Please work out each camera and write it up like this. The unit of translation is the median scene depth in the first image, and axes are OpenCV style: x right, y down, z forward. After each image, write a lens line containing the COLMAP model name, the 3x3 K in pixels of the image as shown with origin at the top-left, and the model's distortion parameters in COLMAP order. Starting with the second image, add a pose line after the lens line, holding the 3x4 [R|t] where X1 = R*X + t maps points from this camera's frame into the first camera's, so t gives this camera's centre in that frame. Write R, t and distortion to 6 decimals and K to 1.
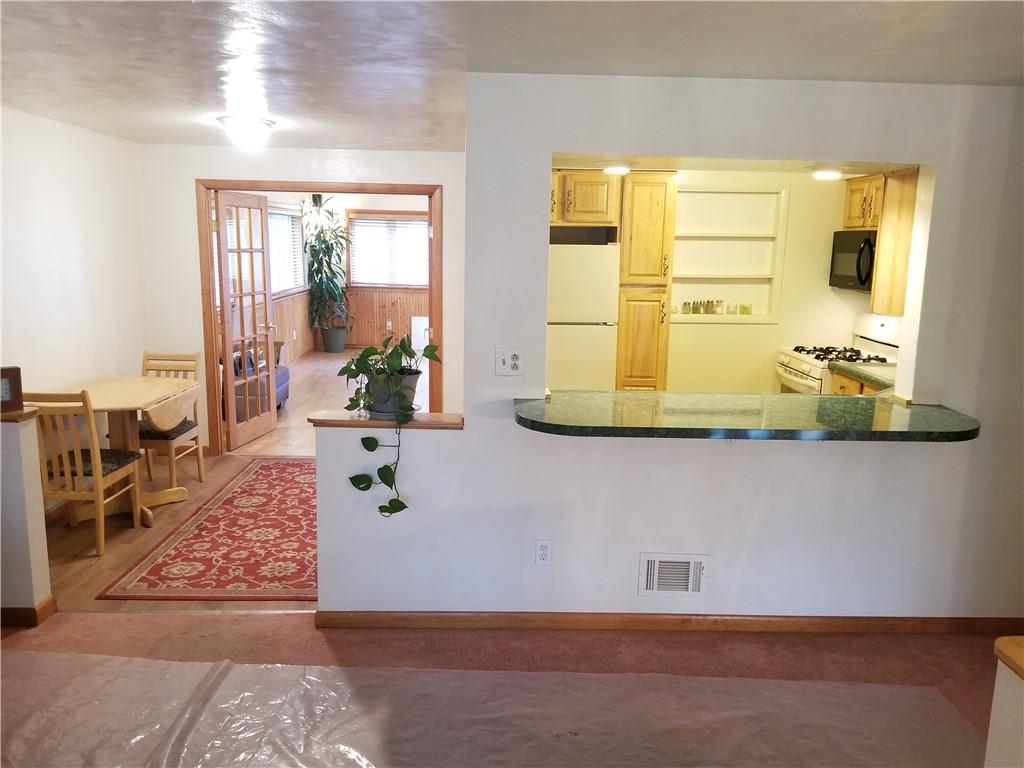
lens RADIAL K [[805.4, 0, 510.1], [0, 805.4, 398.4], [0, 0, 1]] dist [0.100923, -0.192607]
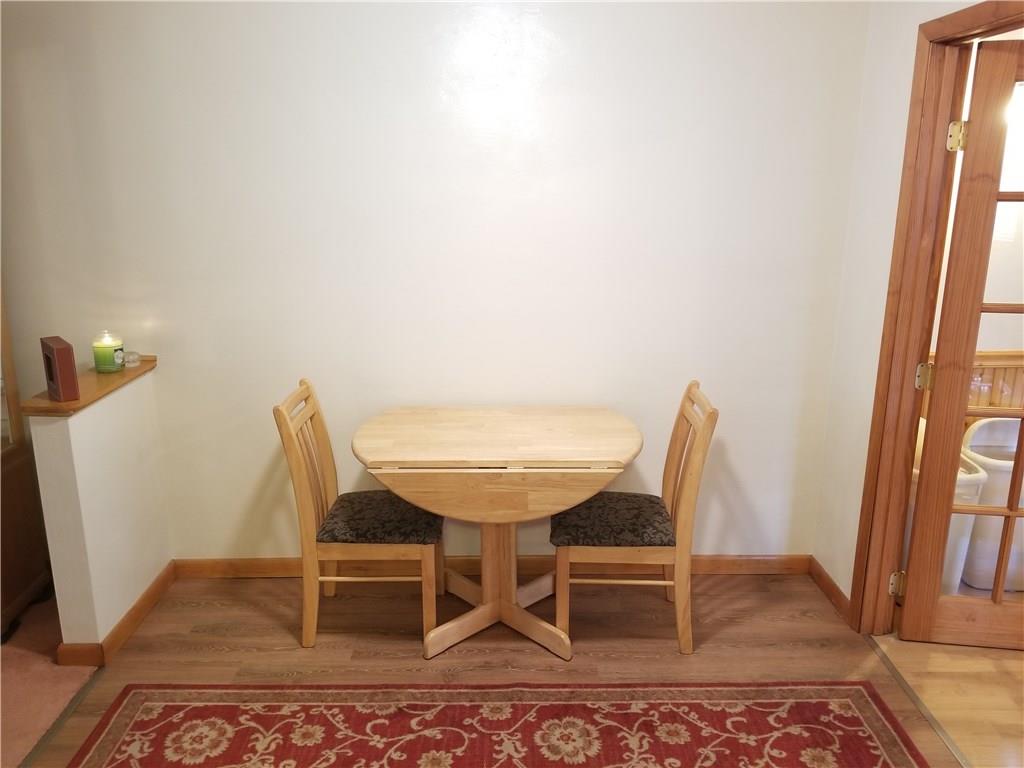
lens RADIAL K [[805.4, 0, 510.1], [0, 805.4, 398.4], [0, 0, 1]] dist [0.100923, -0.192607]
pose [[-0.010174, 0.257440, -0.966241, 0.085406], [-0.185641, 0.949006, 0.254803, -0.180604], [0.982565, 0.181966, 0.038136, 0.959970]]
